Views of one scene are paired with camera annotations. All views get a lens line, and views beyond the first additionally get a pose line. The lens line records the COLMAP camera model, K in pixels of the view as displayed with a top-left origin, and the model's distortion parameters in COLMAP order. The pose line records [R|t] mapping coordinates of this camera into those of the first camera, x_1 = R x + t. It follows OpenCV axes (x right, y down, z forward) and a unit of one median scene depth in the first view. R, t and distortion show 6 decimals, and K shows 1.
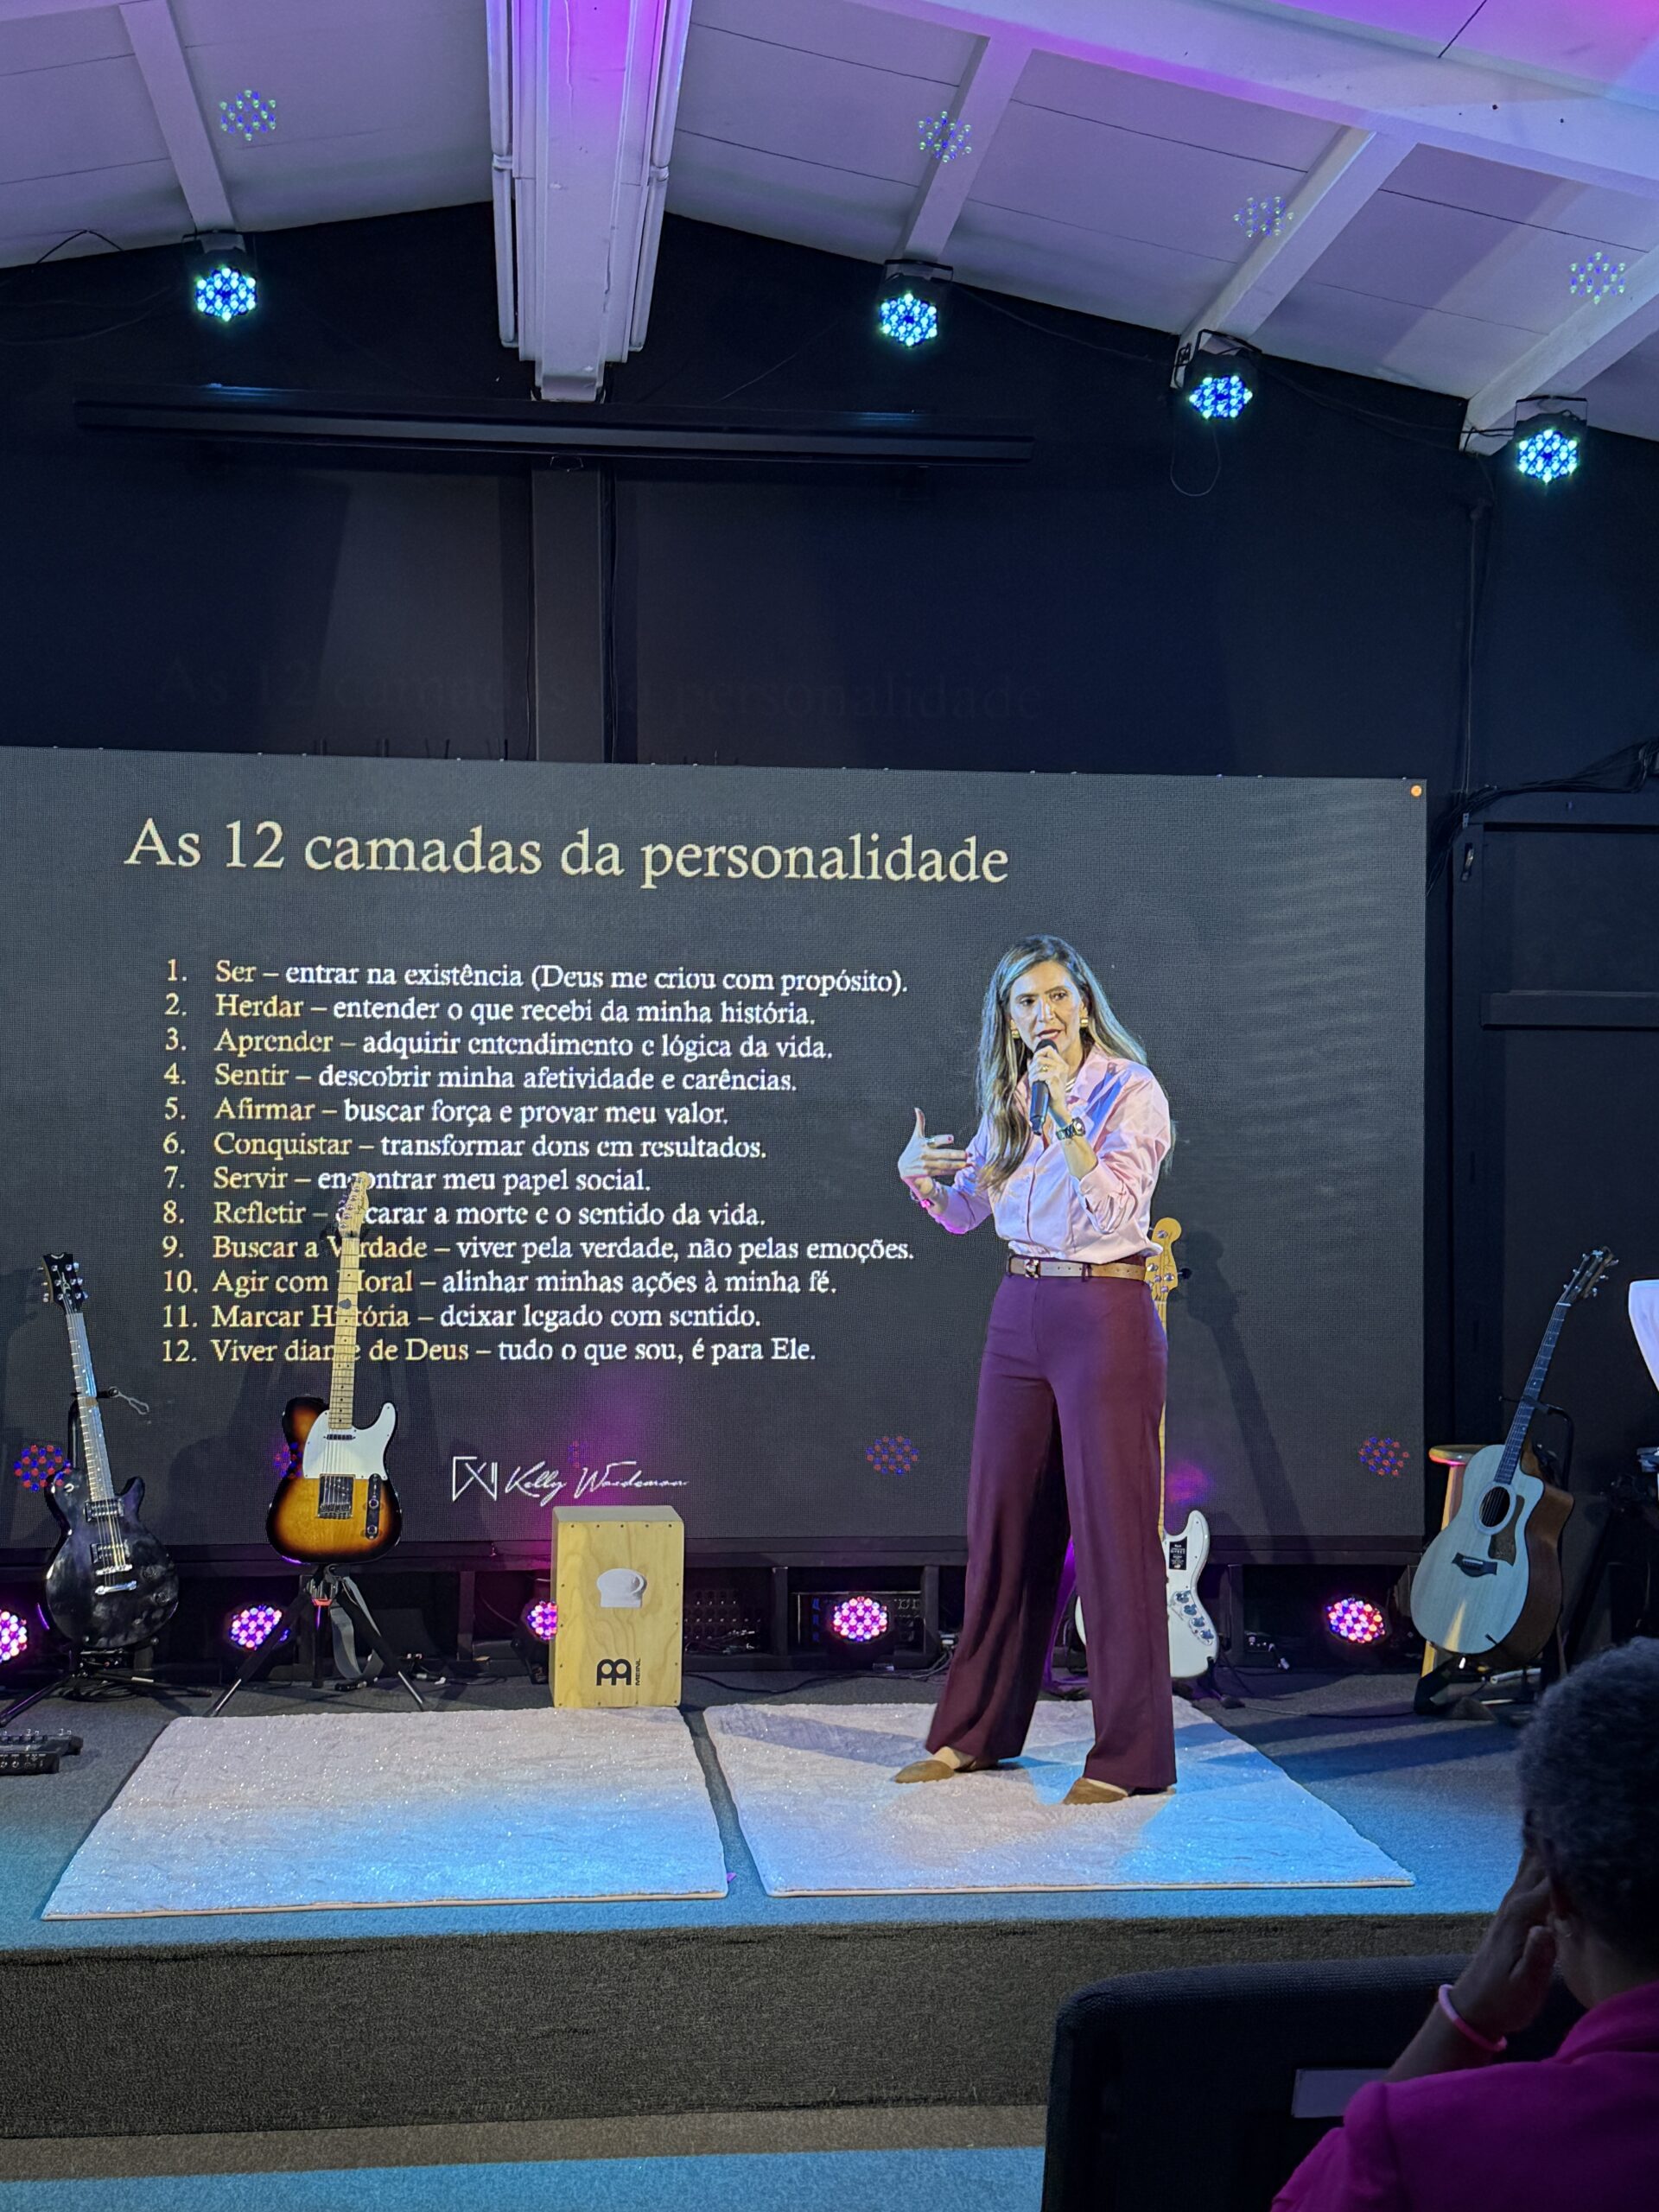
lens RADIAL K [[2766.7, 0, 819.8], [0, 2766.7, 1134.5], [0, 0, 1]] dist [0.225727, -0.447296]
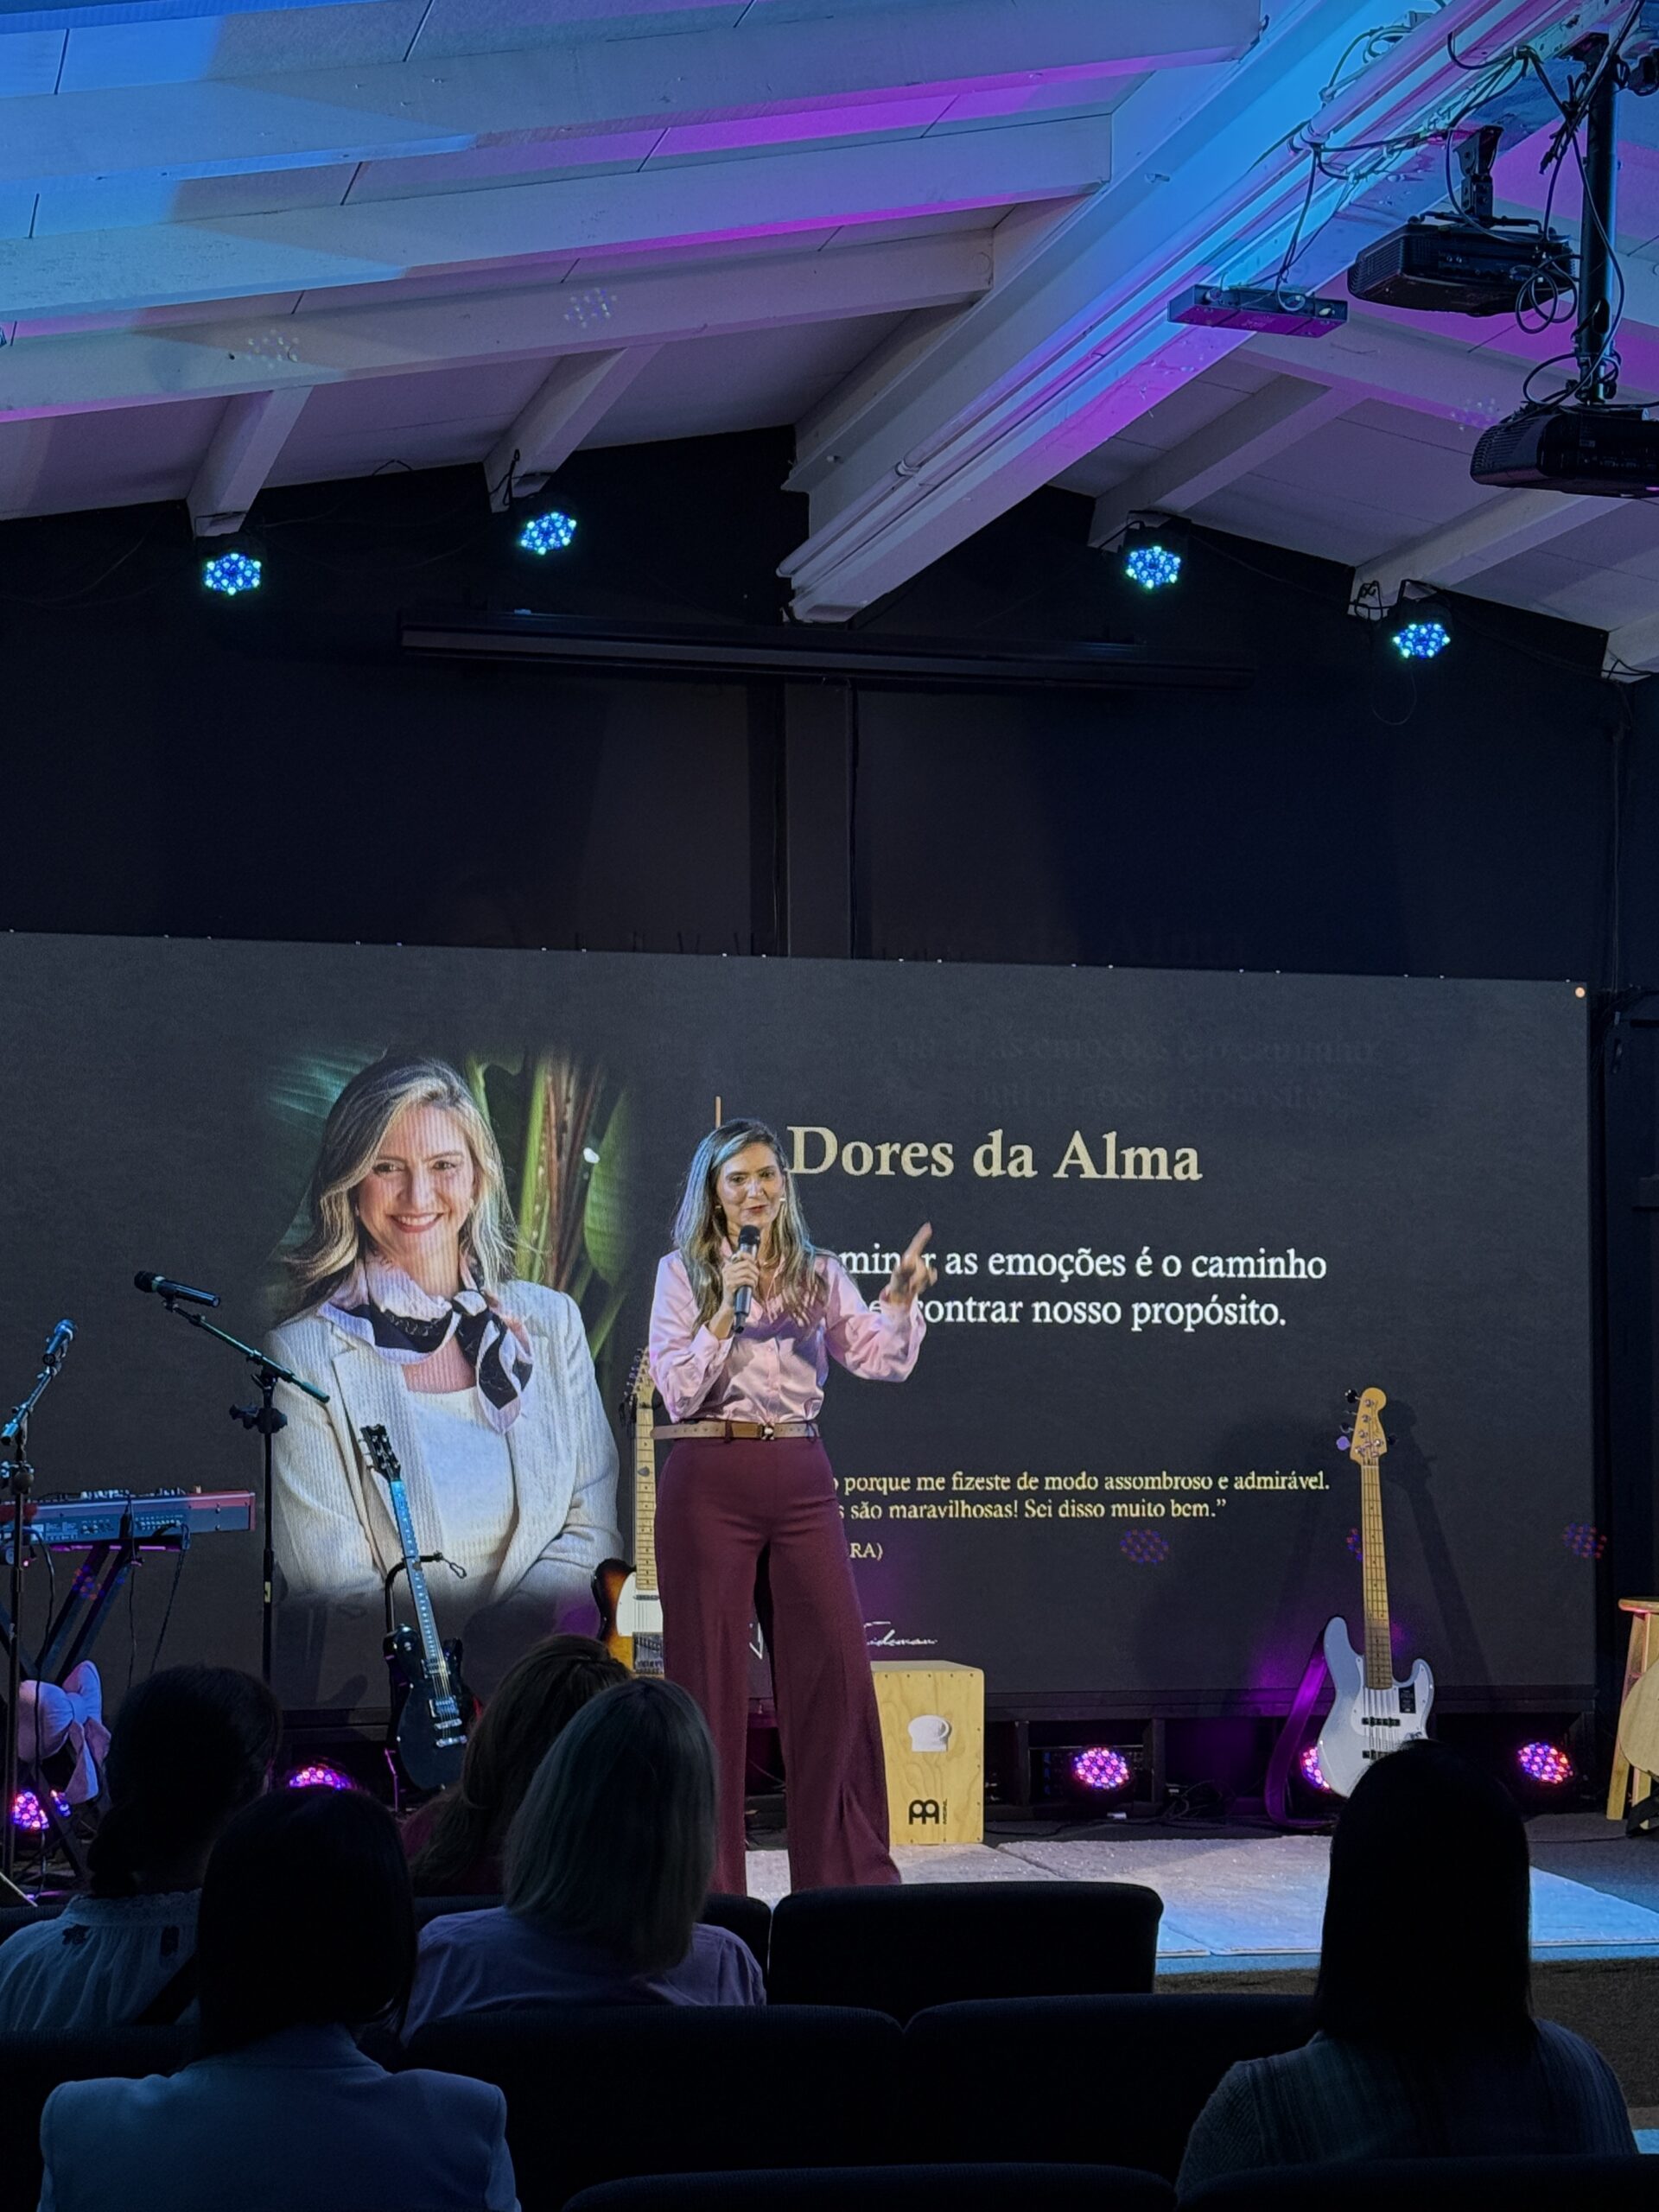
lens RADIAL K [[3812.7, 0, 829.5], [0, 3812.7, 1106.0], [0, 0, 1]] dist [0.166331, 0.083209]
pose [[0.987068, 0.008050, 0.160102, -0.324064], [-0.001204, 0.999082, -0.042814, -0.015421], [-0.160300, 0.042068, 0.986172, -0.434359]]
